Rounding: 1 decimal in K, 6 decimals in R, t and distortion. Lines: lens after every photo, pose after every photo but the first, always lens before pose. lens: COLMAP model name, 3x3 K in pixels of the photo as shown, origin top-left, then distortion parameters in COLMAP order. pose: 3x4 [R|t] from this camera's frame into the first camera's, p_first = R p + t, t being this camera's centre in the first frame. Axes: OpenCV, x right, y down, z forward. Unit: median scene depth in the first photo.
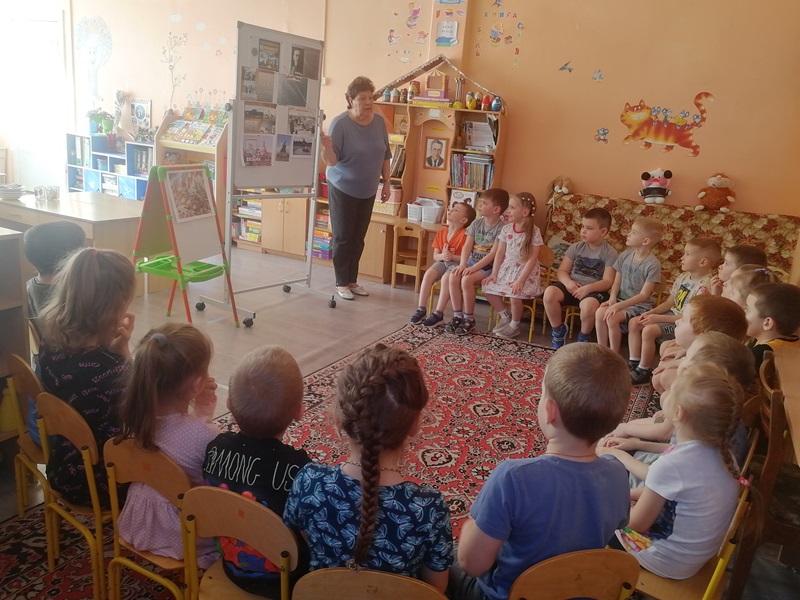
lens RADIAL K [[648.4, 0, 381.8], [0, 648.4, 293.8], [0, 0, 1]] dist [0.012004, -0.026763]
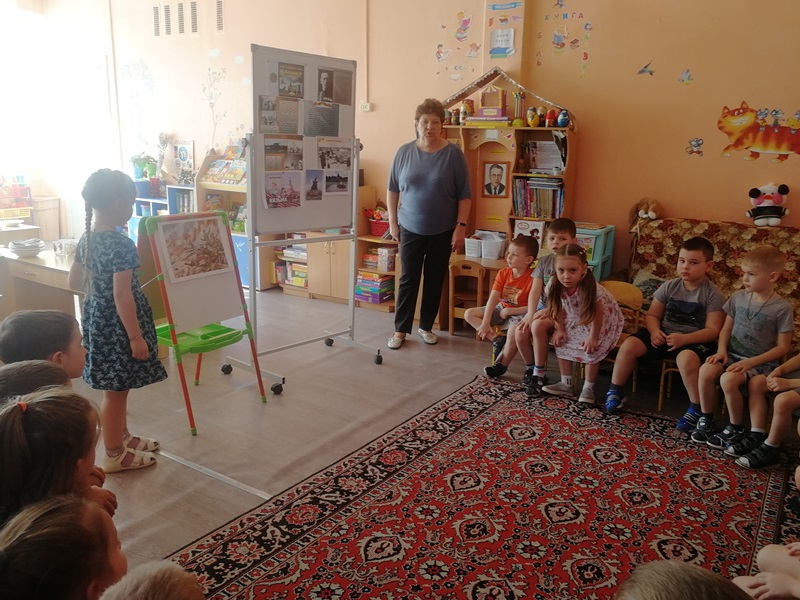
lens RADIAL K [[648.4, 0, 382.9], [0, 648.4, 293.7], [0, 0, 1]] dist [0.012004, -0.026763]
pose [[0.992354, -0.037469, -0.117599, 0.034435], [0.032669, 0.998563, -0.042487, -0.035530], [0.119022, 0.038320, 0.992152, 0.139869]]
